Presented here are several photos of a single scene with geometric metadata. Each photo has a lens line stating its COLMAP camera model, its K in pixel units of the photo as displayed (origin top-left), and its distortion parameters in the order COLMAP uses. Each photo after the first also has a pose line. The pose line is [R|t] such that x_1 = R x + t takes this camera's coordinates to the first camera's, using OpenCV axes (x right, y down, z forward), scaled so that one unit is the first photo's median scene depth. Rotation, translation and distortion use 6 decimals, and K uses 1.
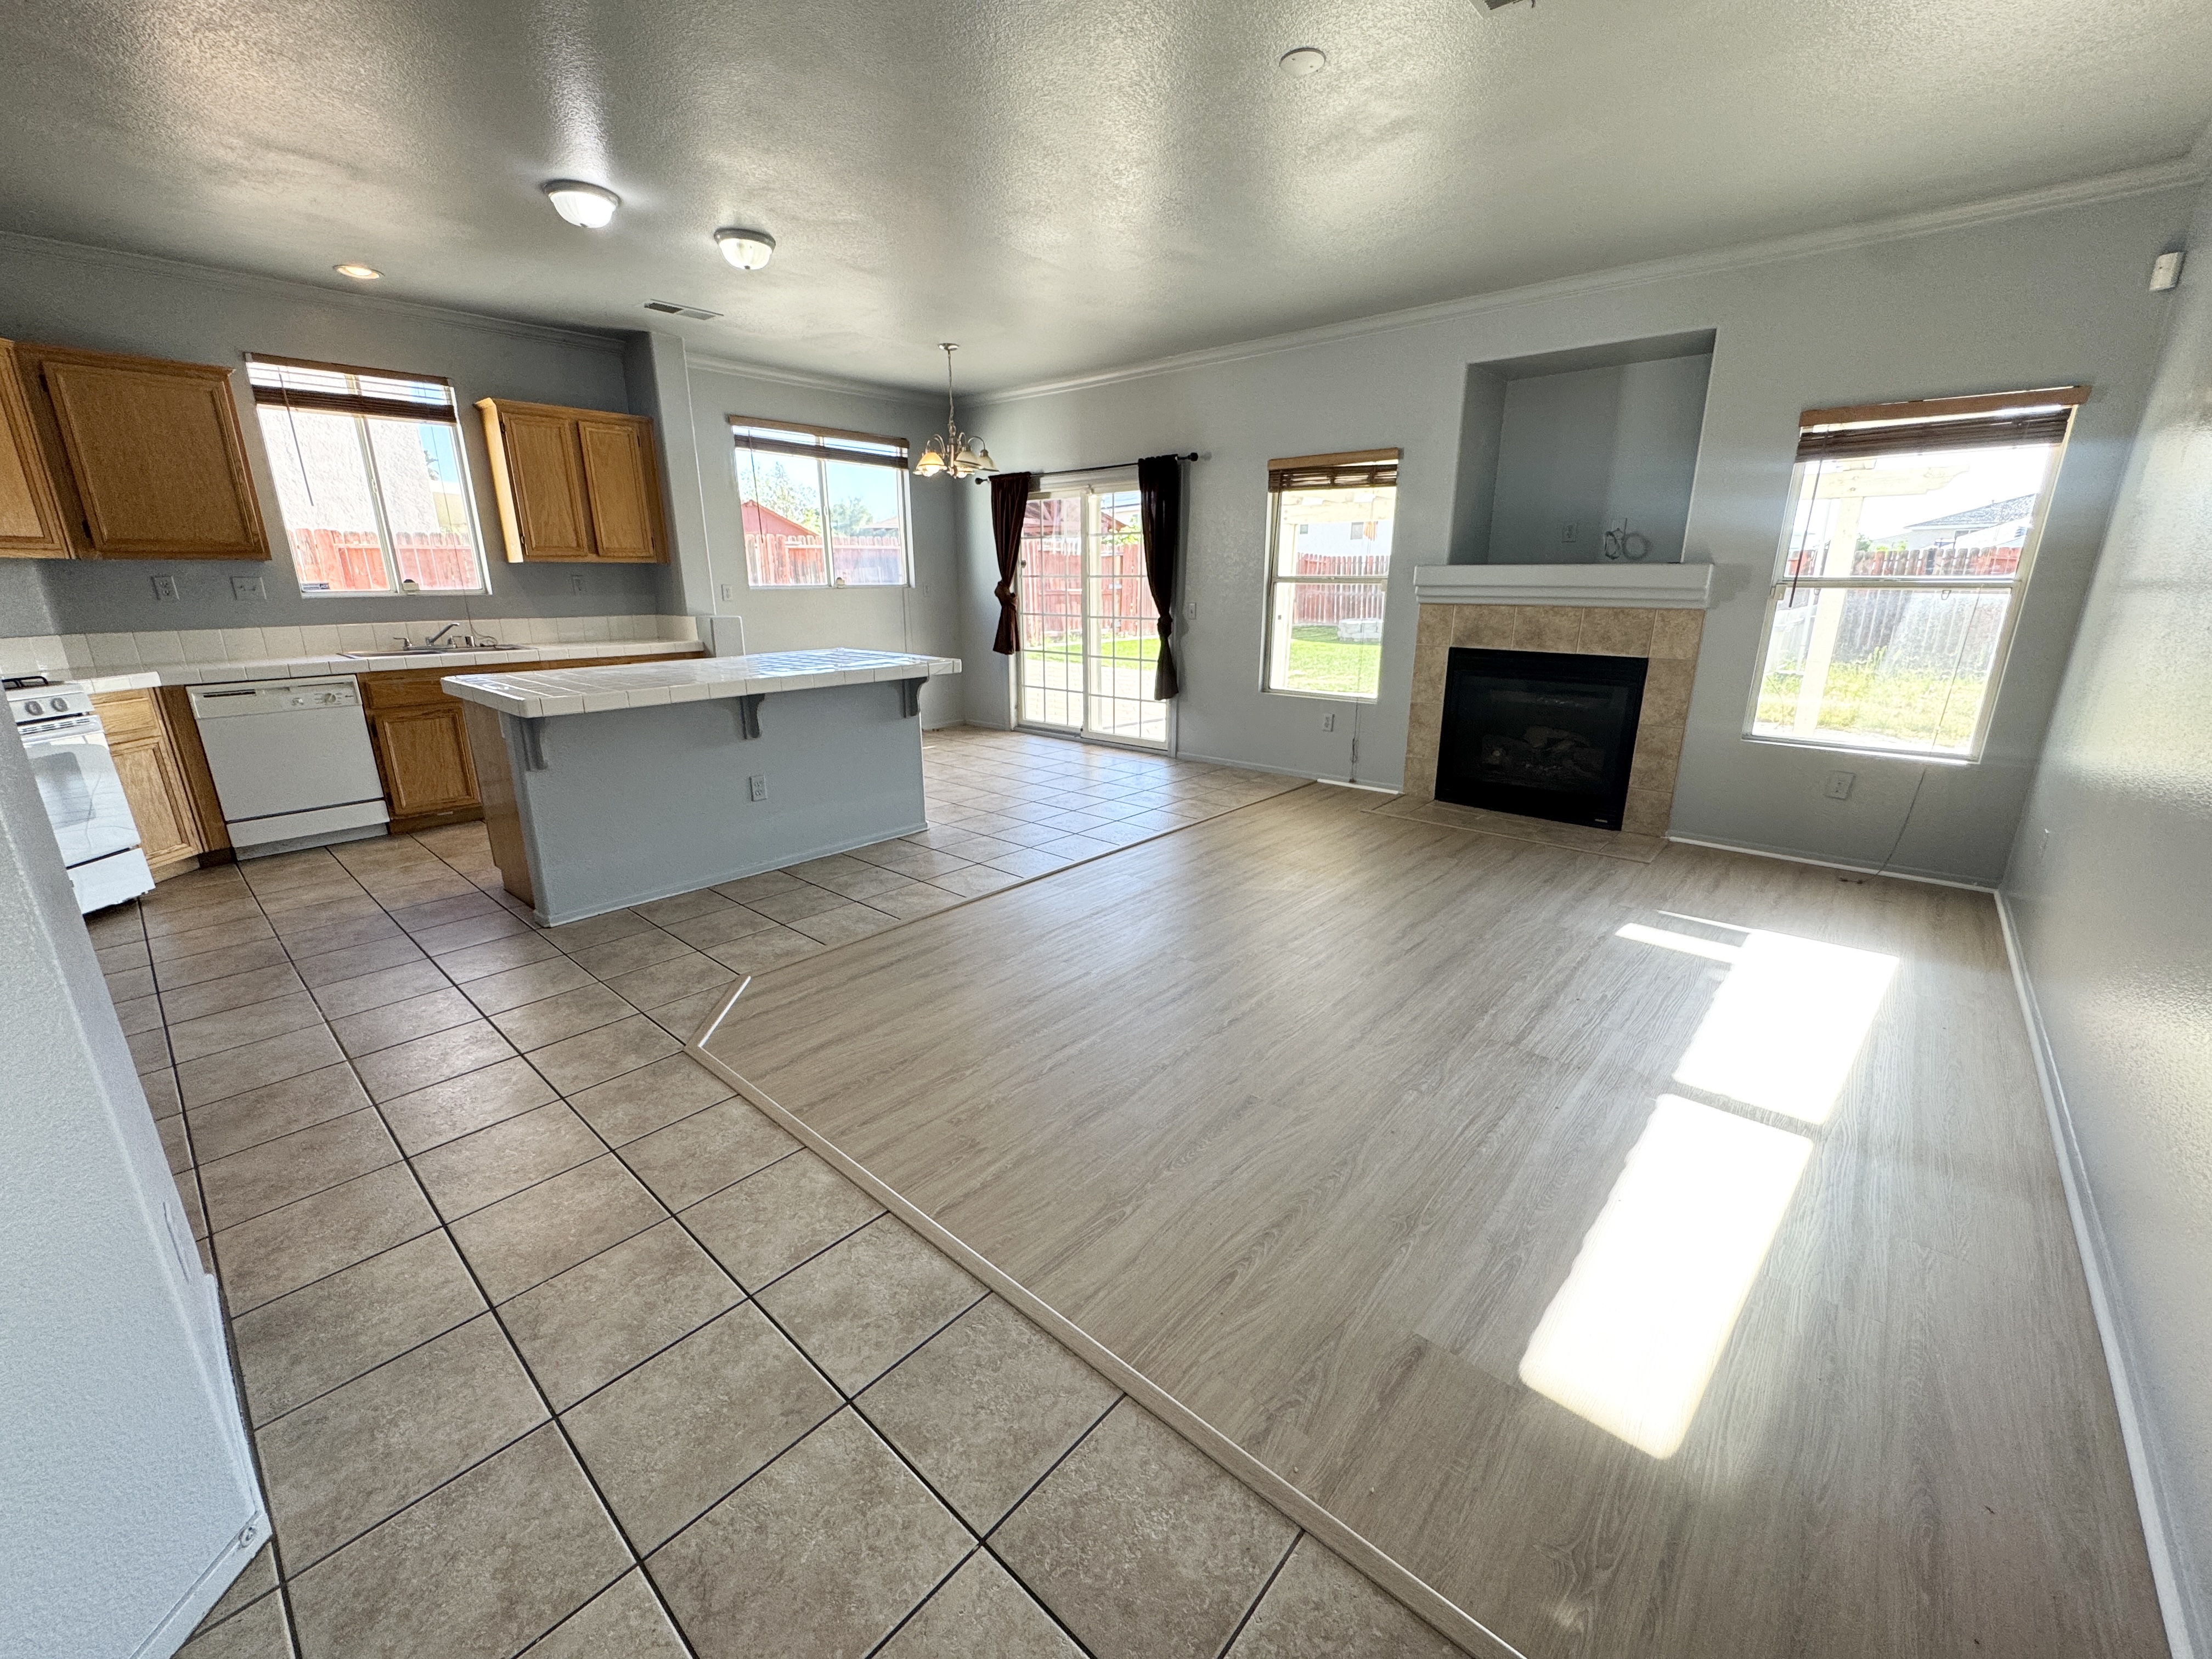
lens RADIAL K [[883.3, 0, 1113.2], [0, 883.3, 830.1], [0, 0, 1]] dist [-0.009715, 0.001566]
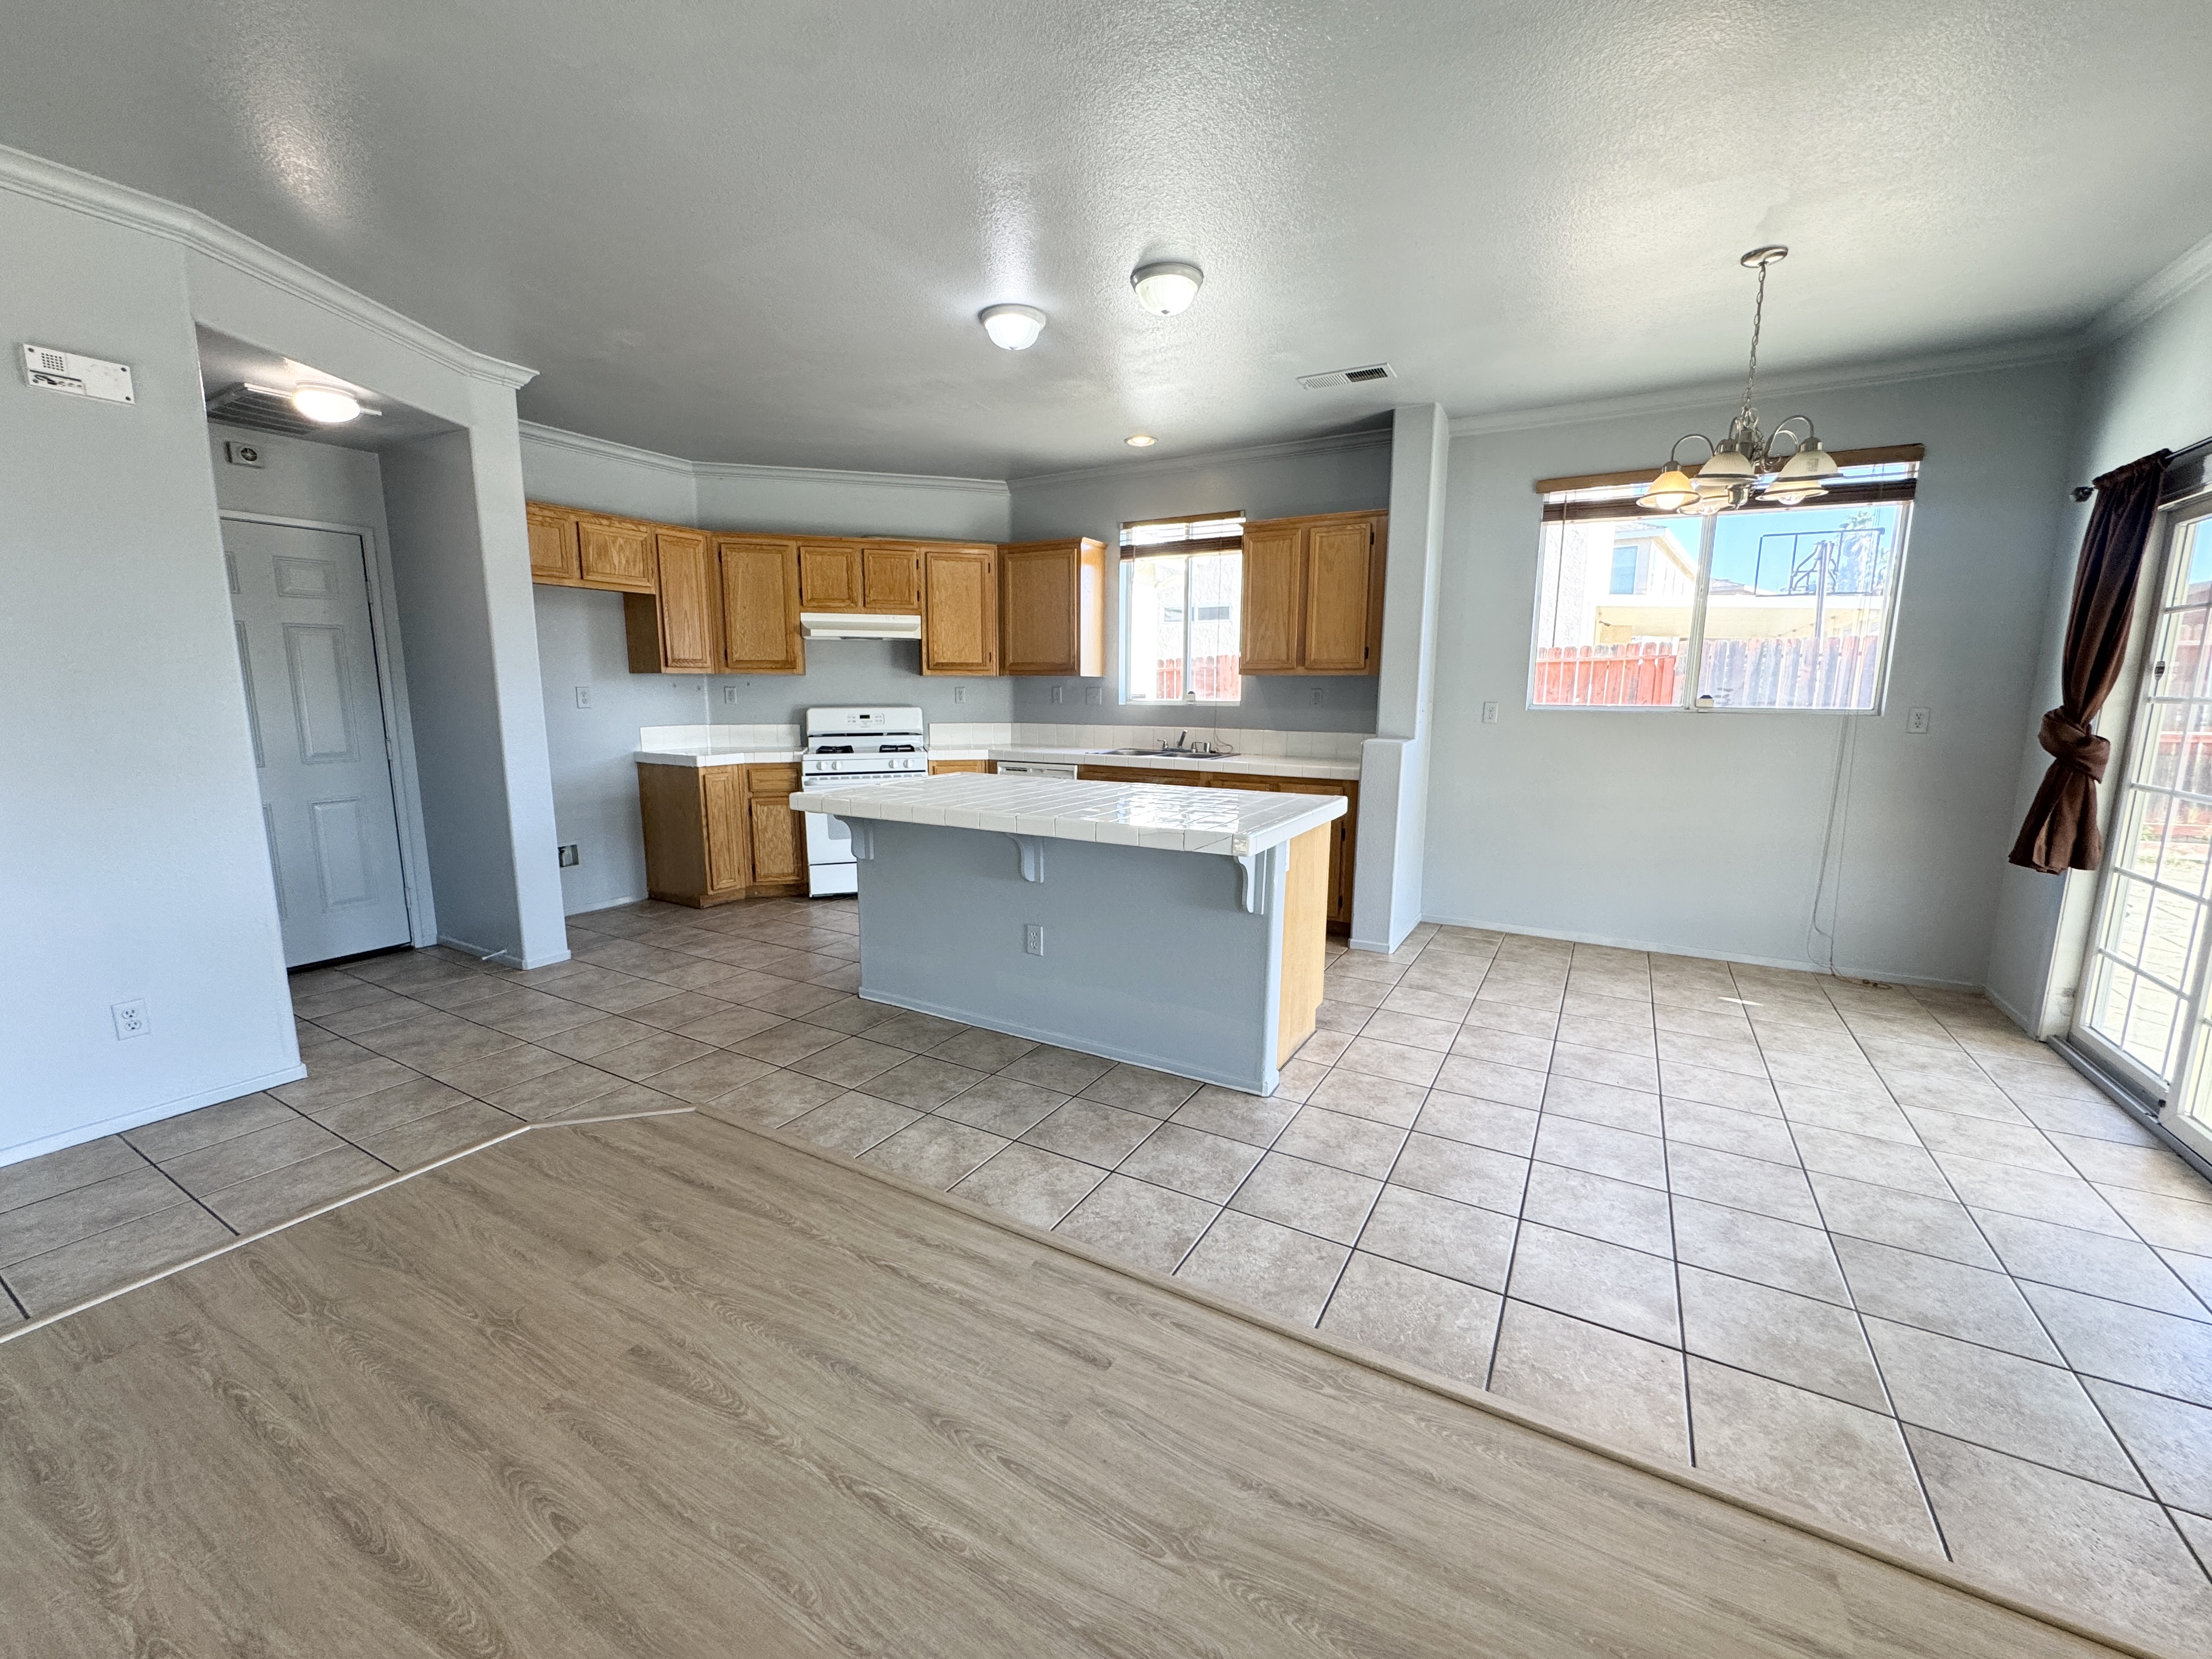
lens RADIAL K [[883.3, 0, 1106.2], [0, 883.3, 837.2], [0, 0, 1]] dist [-0.009715, 0.001566]
pose [[0.189211, 0.166592, -0.967702, 0.445887], [-0.276400, 0.954691, 0.110308, -0.281156], [0.942232, 0.246601, 0.226684, 0.956079]]
